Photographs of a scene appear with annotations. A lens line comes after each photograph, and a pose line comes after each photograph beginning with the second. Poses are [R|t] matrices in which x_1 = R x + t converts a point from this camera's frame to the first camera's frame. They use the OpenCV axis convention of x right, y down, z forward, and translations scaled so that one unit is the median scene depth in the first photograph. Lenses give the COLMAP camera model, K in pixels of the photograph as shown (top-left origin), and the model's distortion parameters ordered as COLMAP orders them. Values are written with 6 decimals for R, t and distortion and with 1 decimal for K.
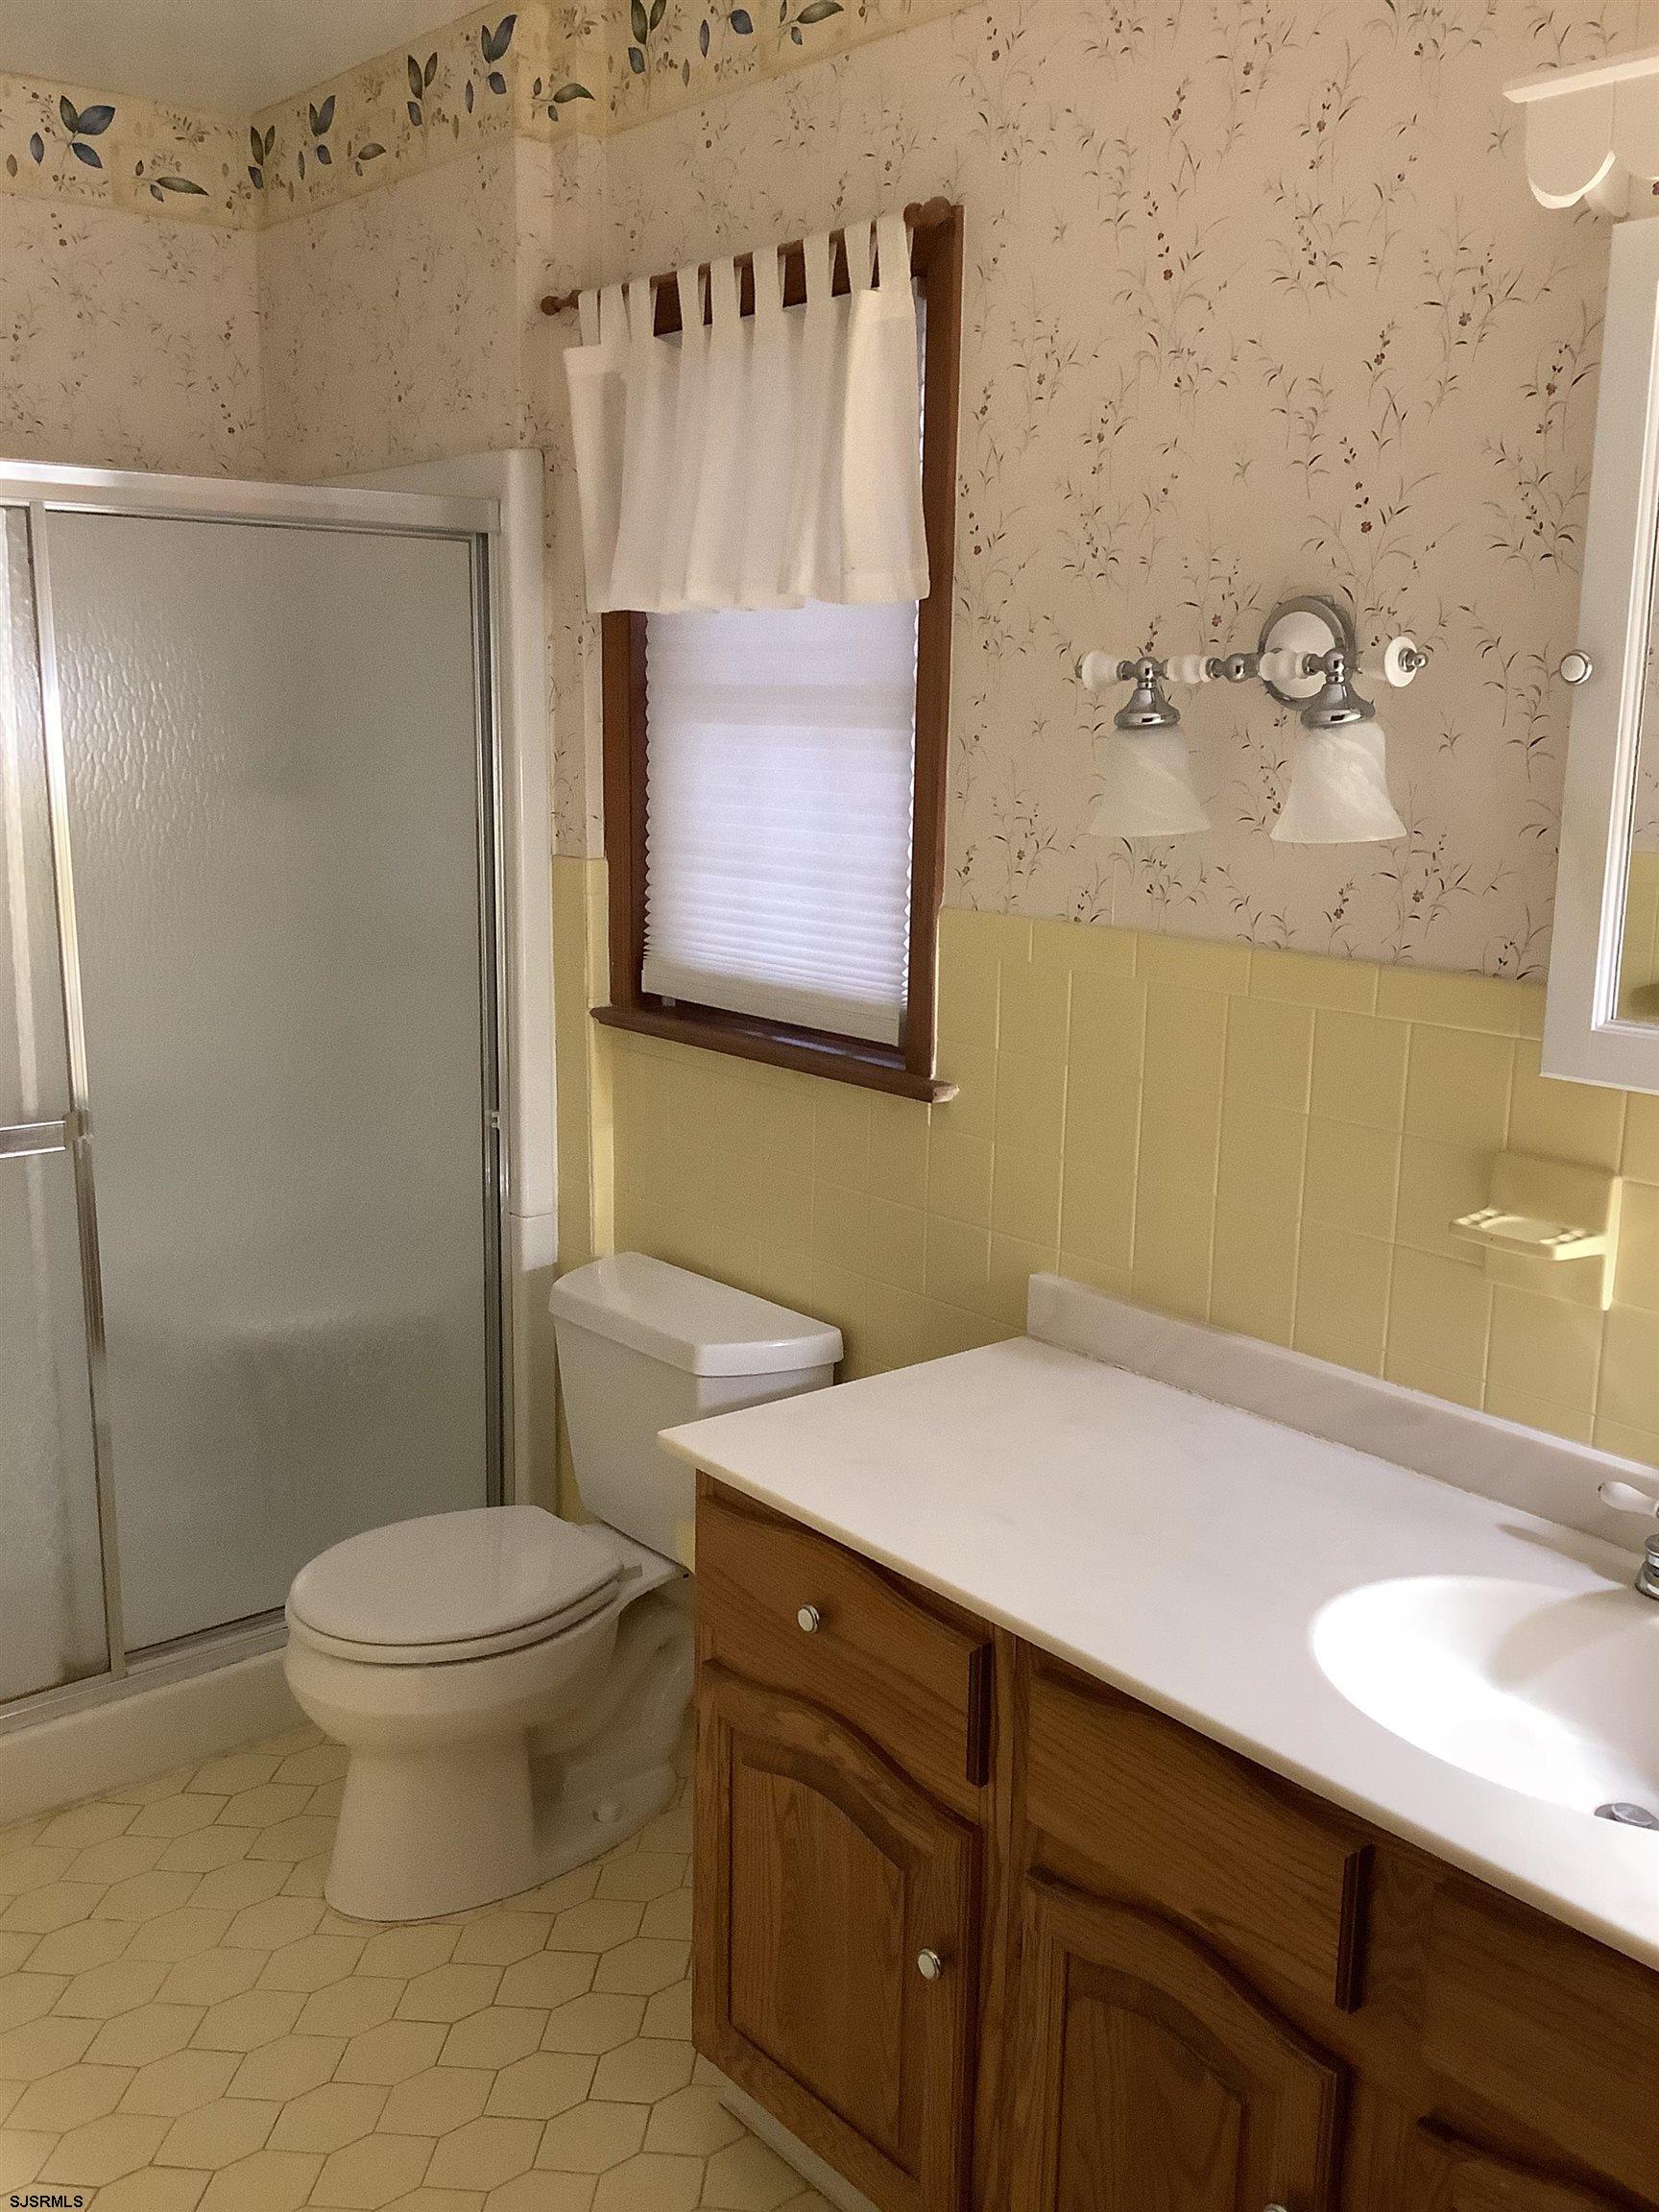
lens RADIAL K [[2051.5, 0, 759.1], [0, 2051.5, 1098.8], [0, 0, 1]] dist [0.136924, -0.242533]
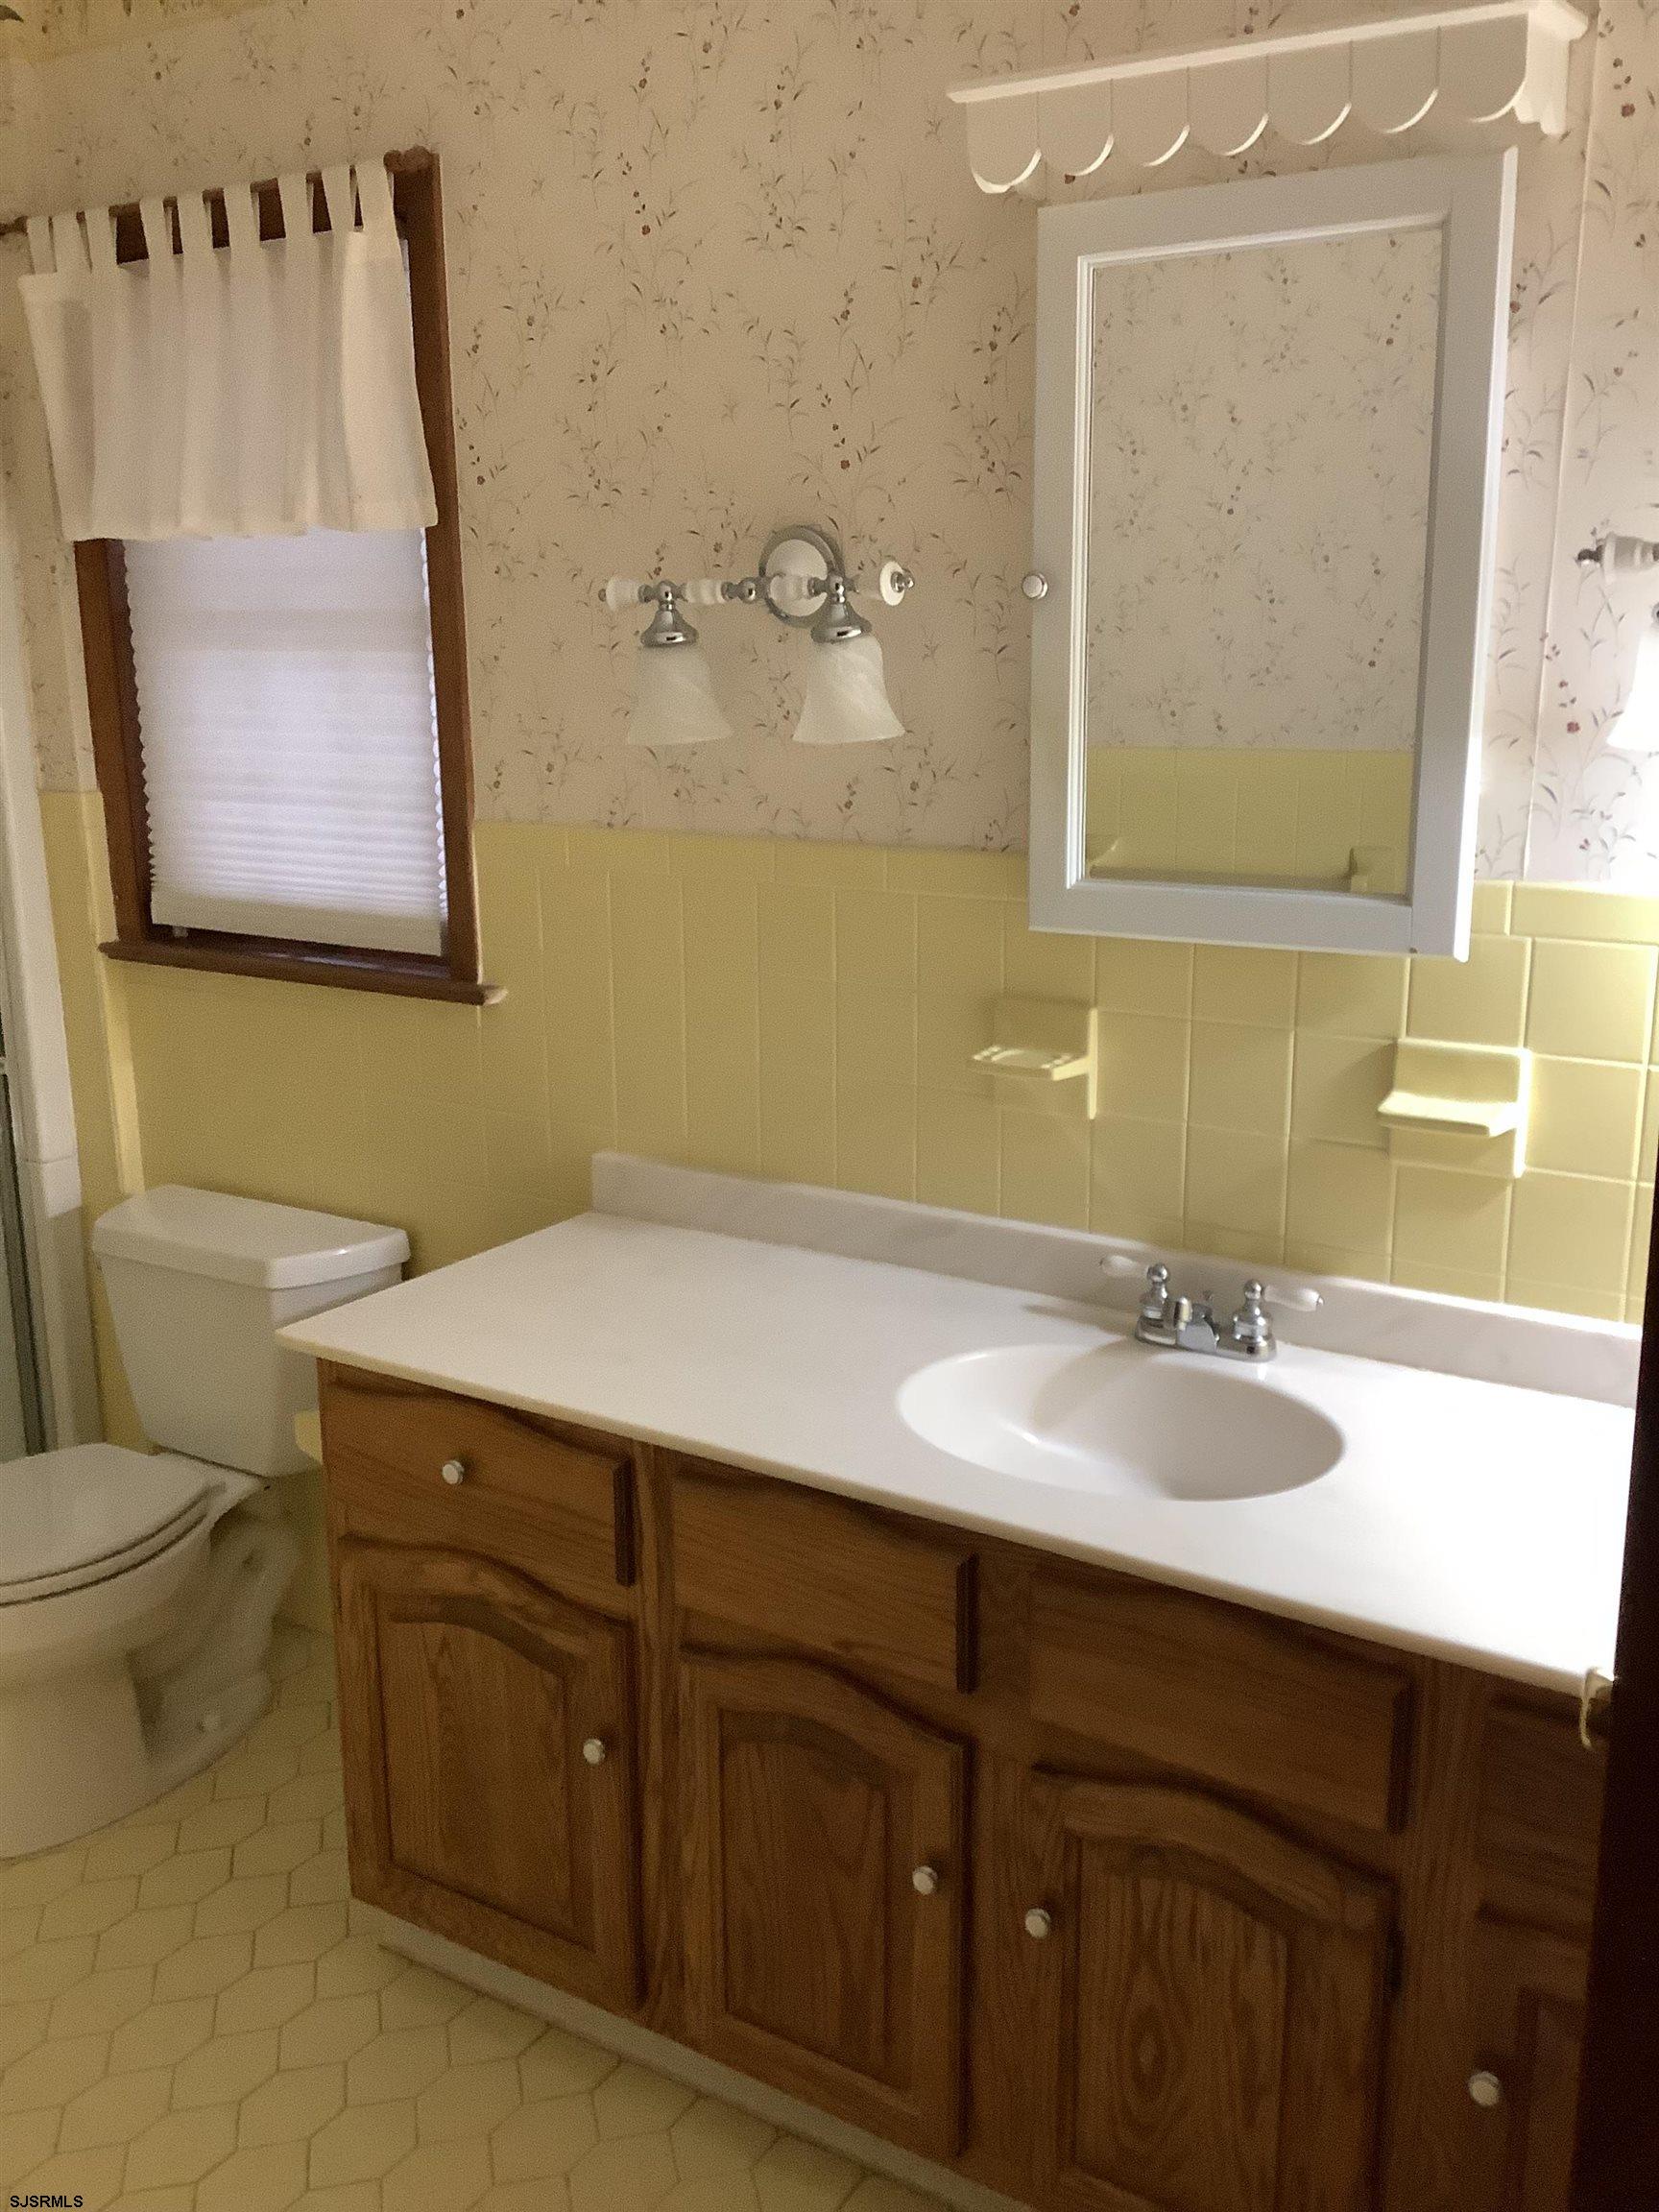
lens RADIAL K [[2185.3, 0, 734.8], [0, 2185.3, 1107.9], [0, 0, 1]] dist [0.206638, -0.527877]
pose [[0.954456, -0.090754, 0.284214, -0.115085], [0.082597, 0.995757, 0.040579, 0.018894], [-0.286691, -0.015256, 0.957902, -0.123443]]
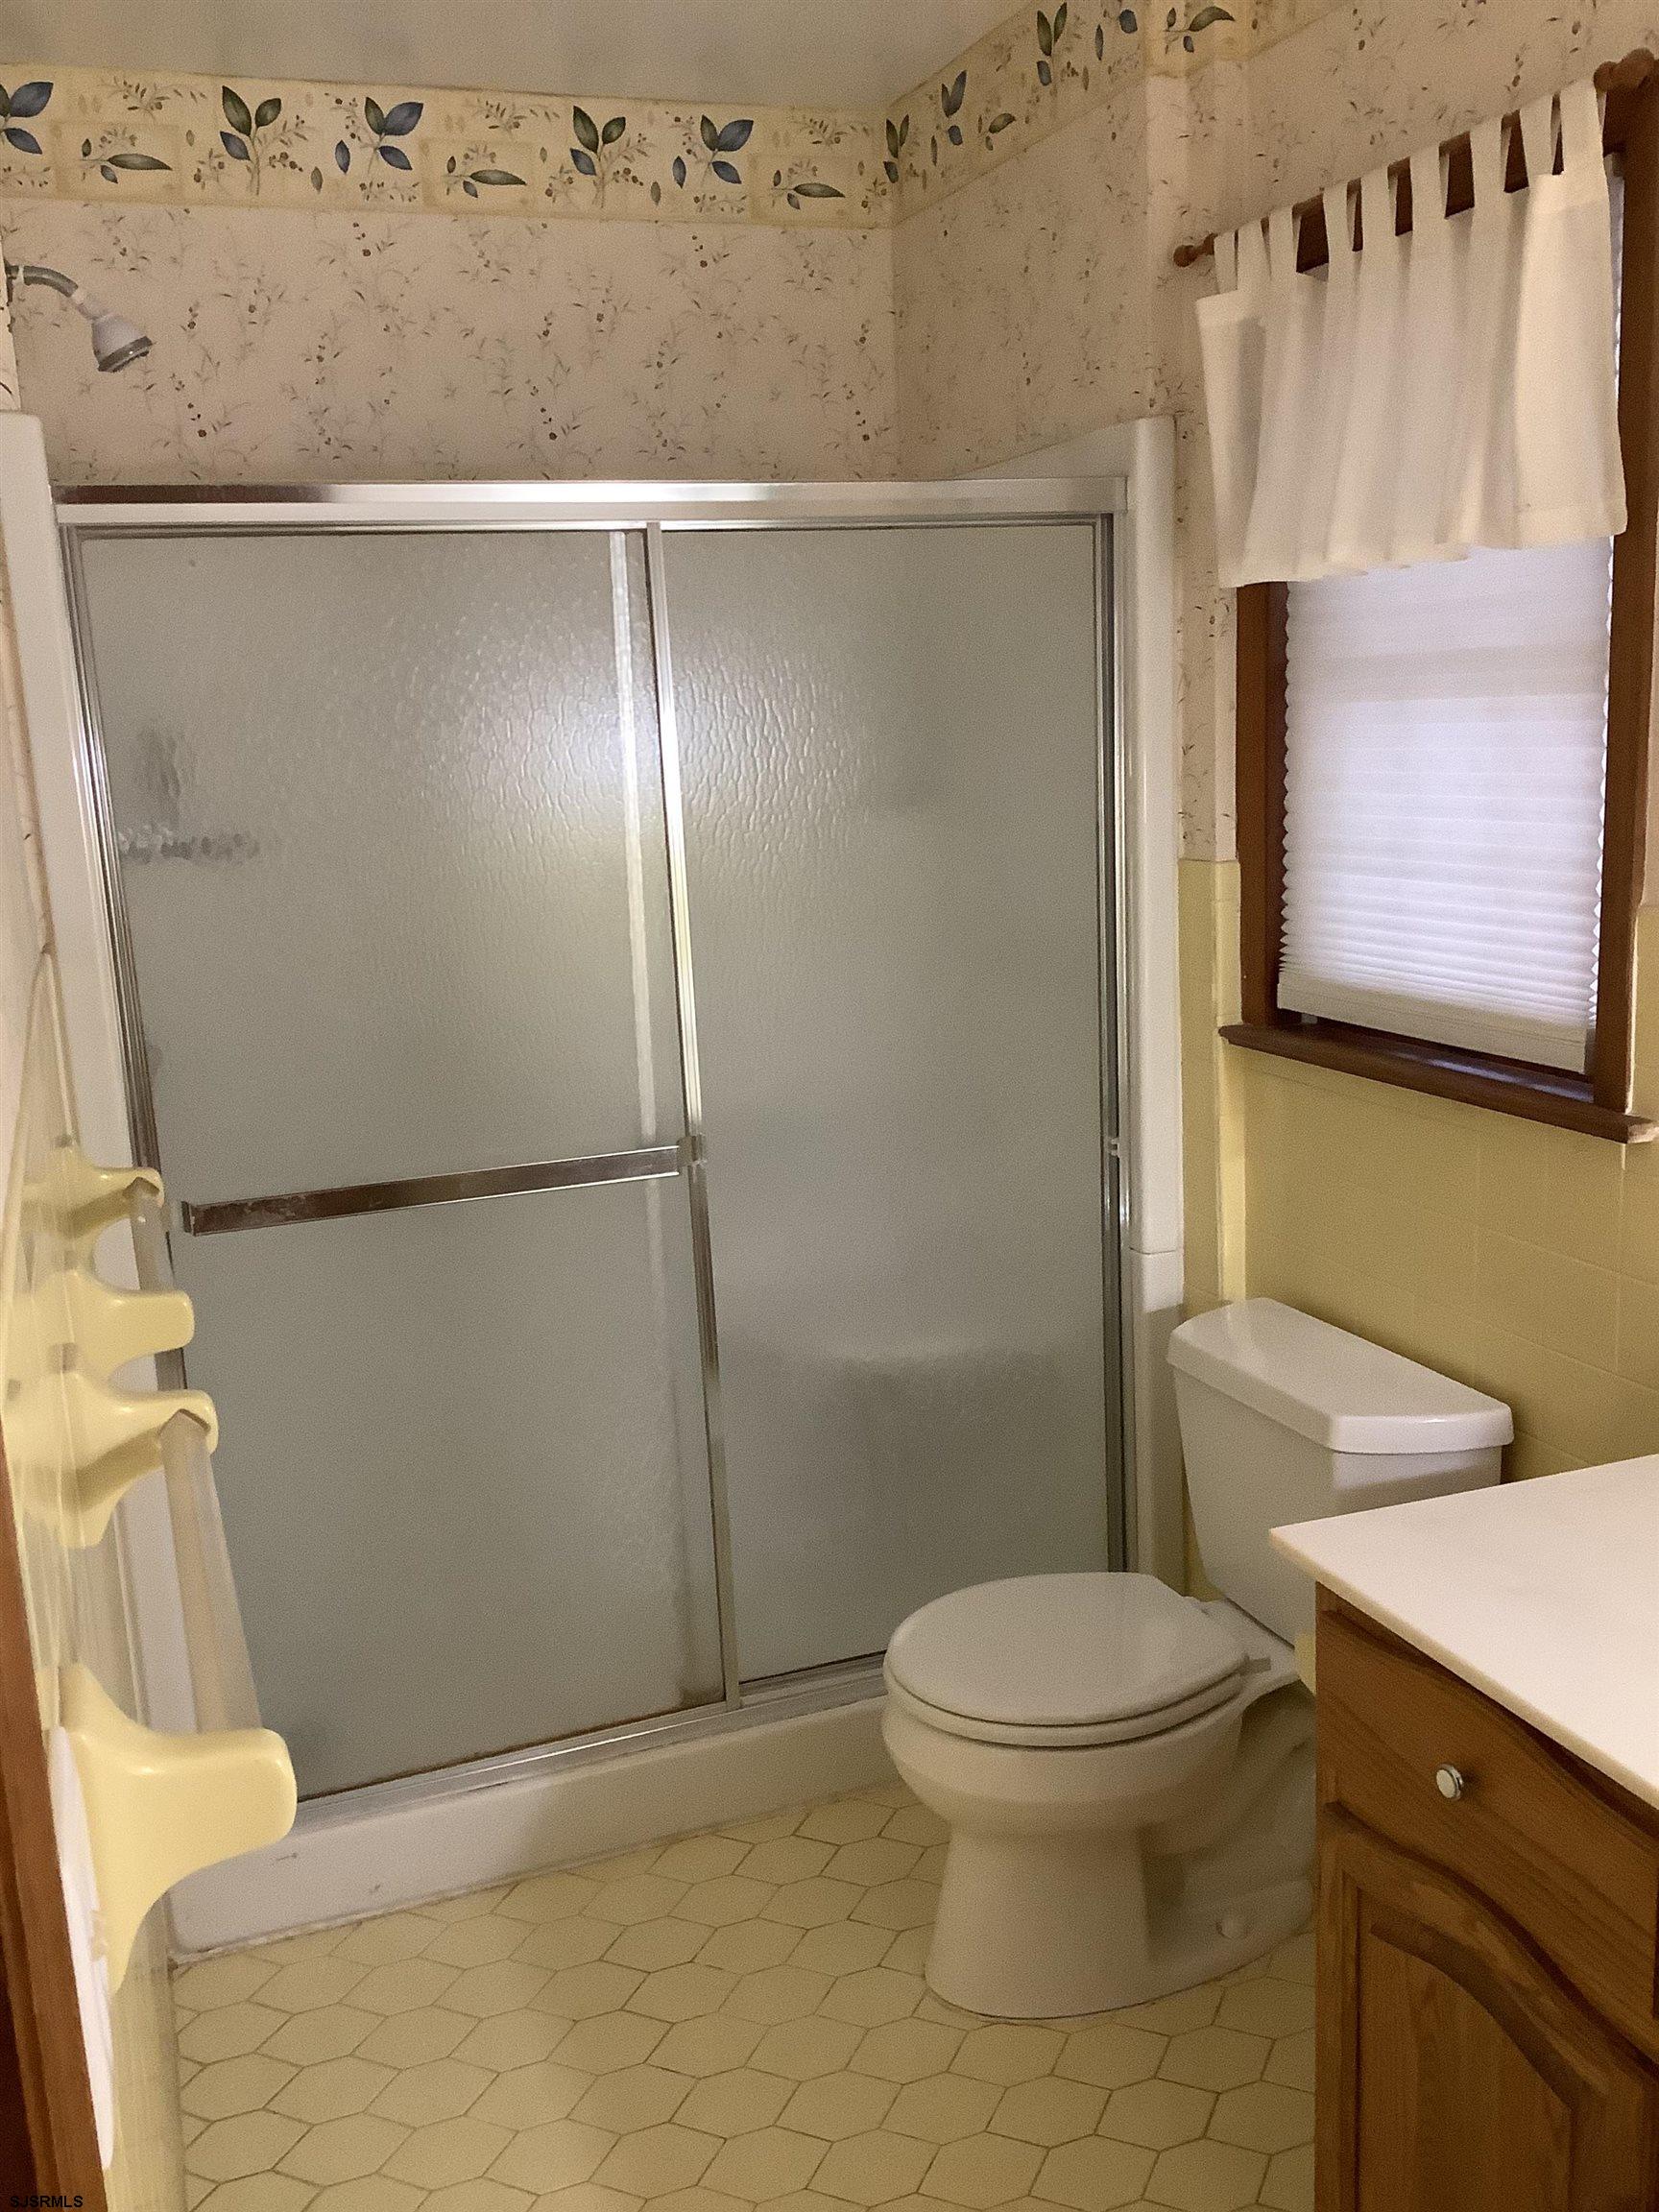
lens RADIAL K [[1983.7, 0, 799.6], [0, 1983.7, 1104.1], [0, 0, 1]] dist [0.124277, -0.222804]
pose [[0.948751, 0.006255, -0.315964, 0.023481], [-0.004487, 0.999970, 0.006323, -0.016885], [0.315994, -0.004581, 0.948750, 0.123791]]
